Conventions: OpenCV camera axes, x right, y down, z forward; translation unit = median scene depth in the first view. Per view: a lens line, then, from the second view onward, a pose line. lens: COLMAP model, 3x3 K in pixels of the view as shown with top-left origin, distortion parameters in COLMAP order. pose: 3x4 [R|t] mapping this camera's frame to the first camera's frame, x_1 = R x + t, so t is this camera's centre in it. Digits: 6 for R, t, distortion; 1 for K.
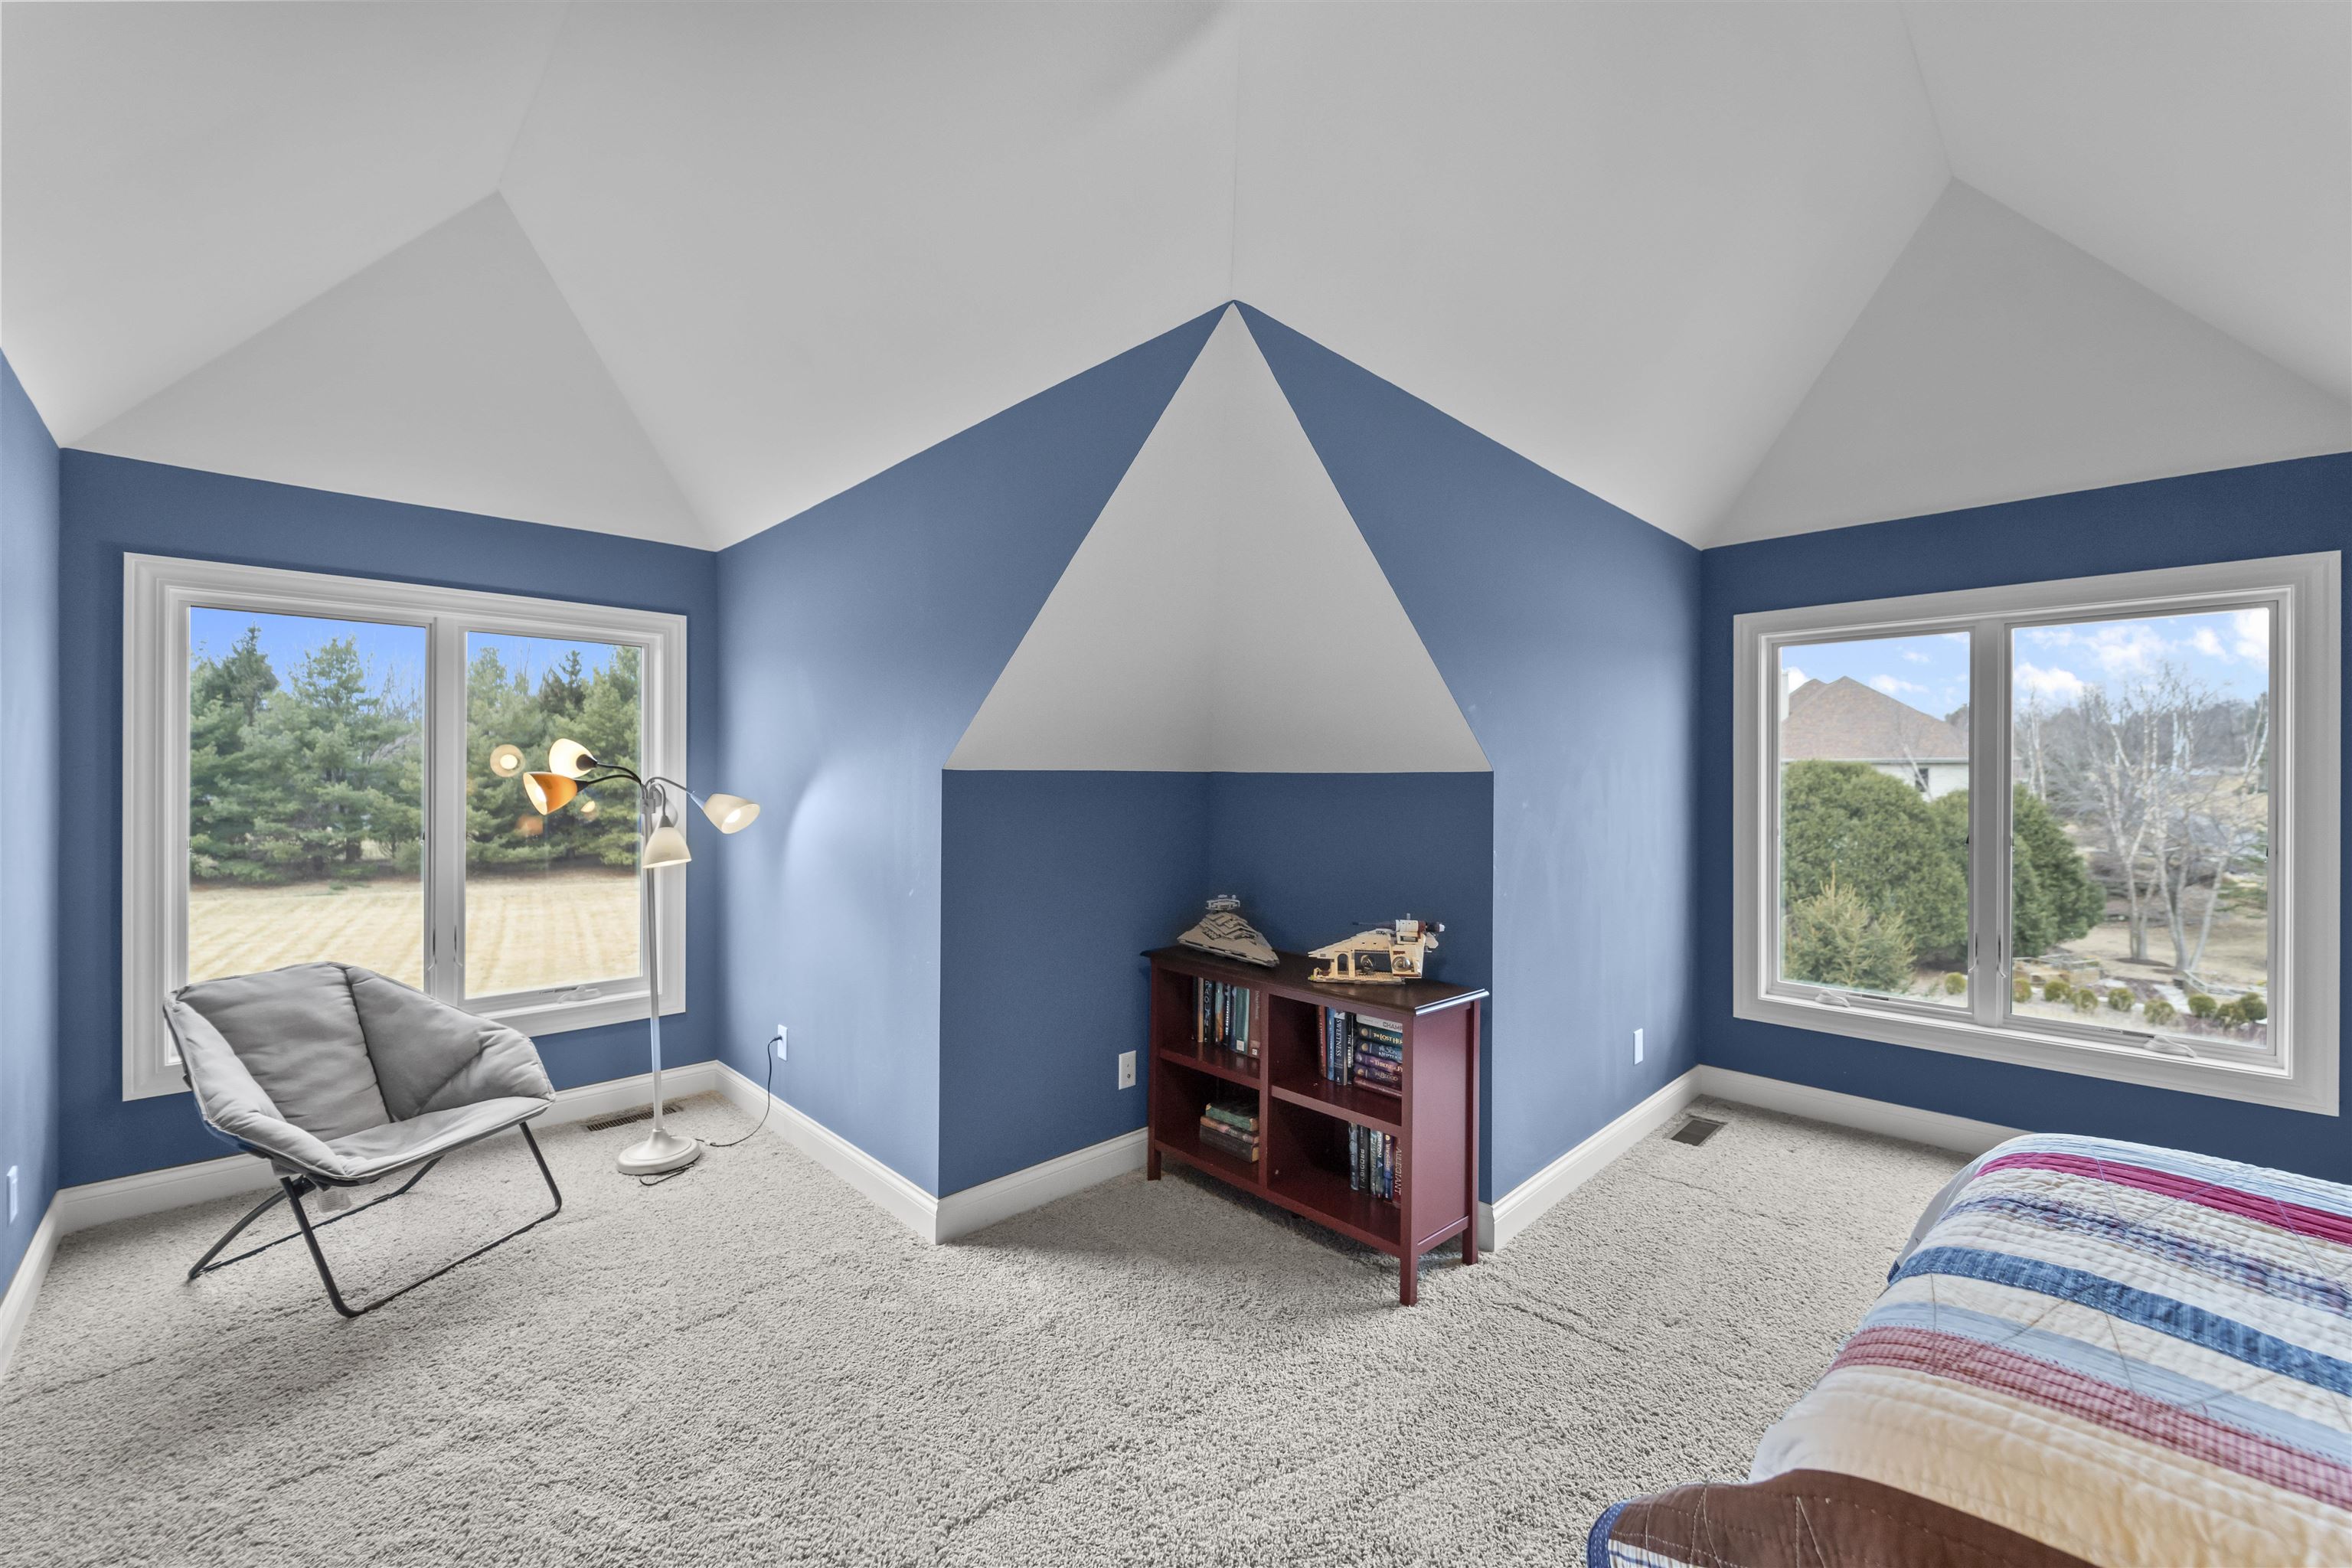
lens RADIAL K [[942.0, 0, 1174.3], [0, 942.0, 774.3], [0, 0, 1]] dist [0.004269, -0.002381]
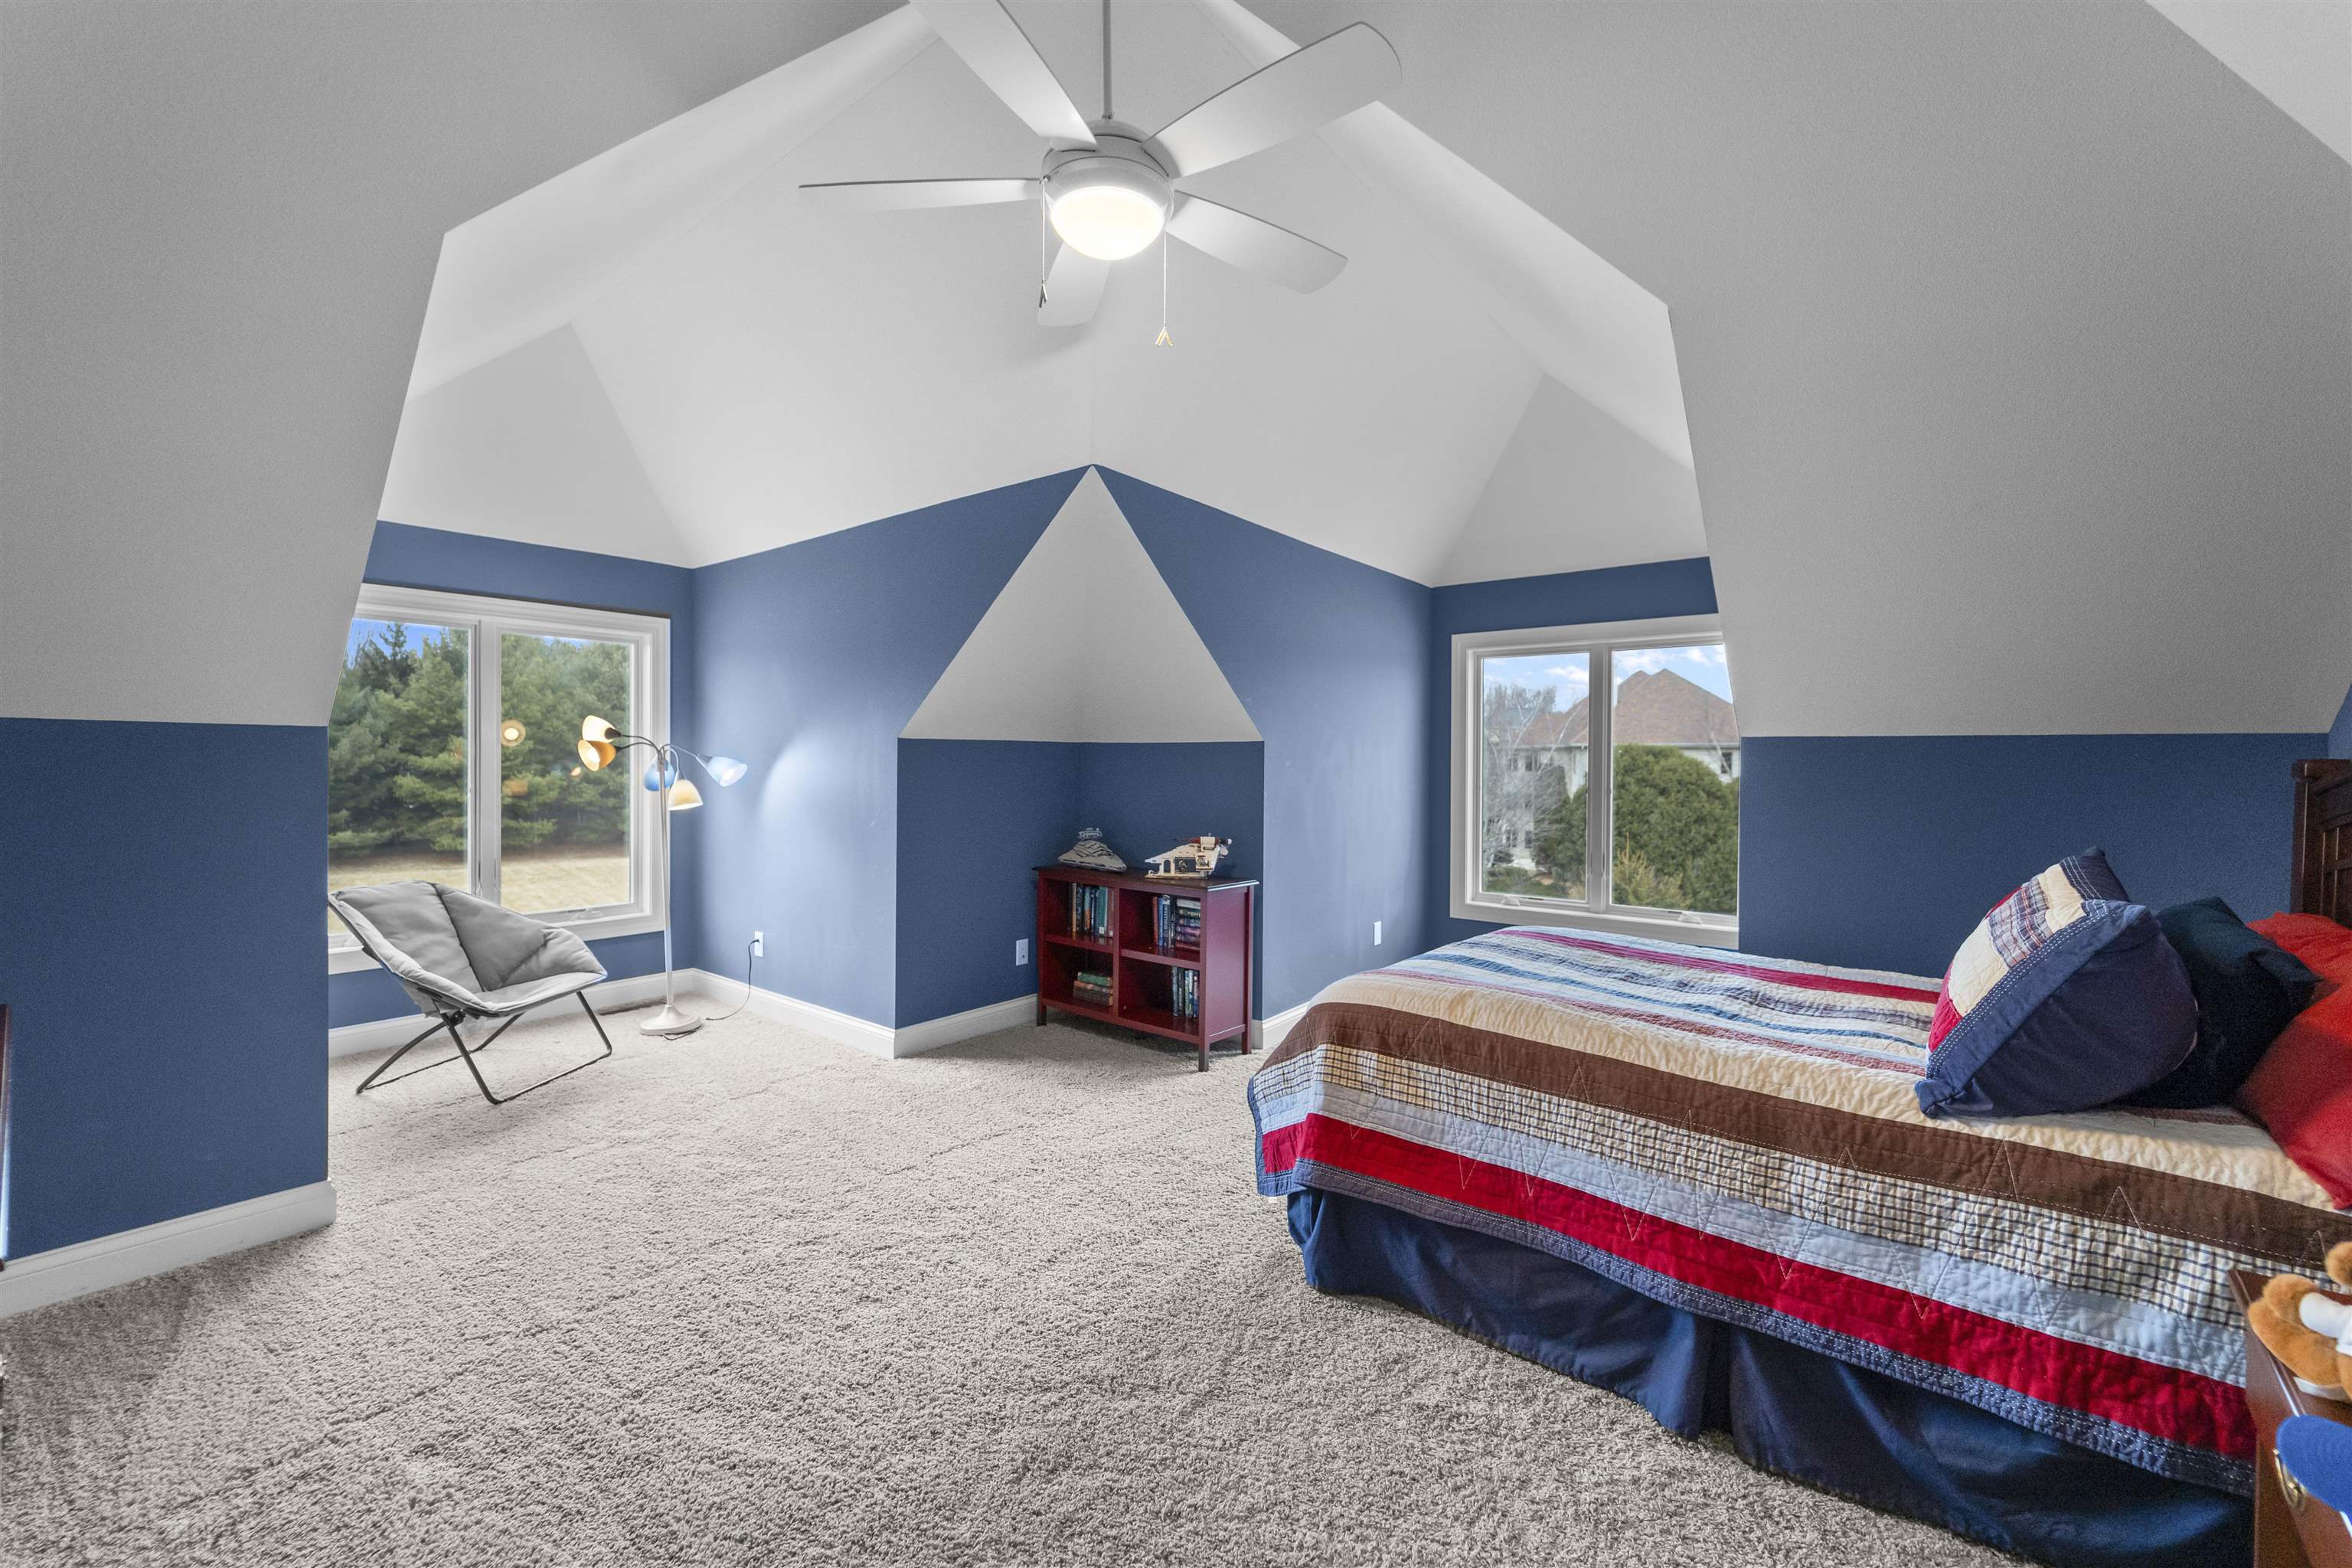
lens RADIAL K [[942.0, 0, 1174.5], [0, 942.0, 776.2], [0, 0, 1]] dist [0.004269, -0.002381]
pose [[0.991448, 0.000177, 0.130501, -0.008532], [-0.002846, 0.999791, 0.020266, 0.022509], [-0.130470, -0.020464, 0.991241, -0.489345]]
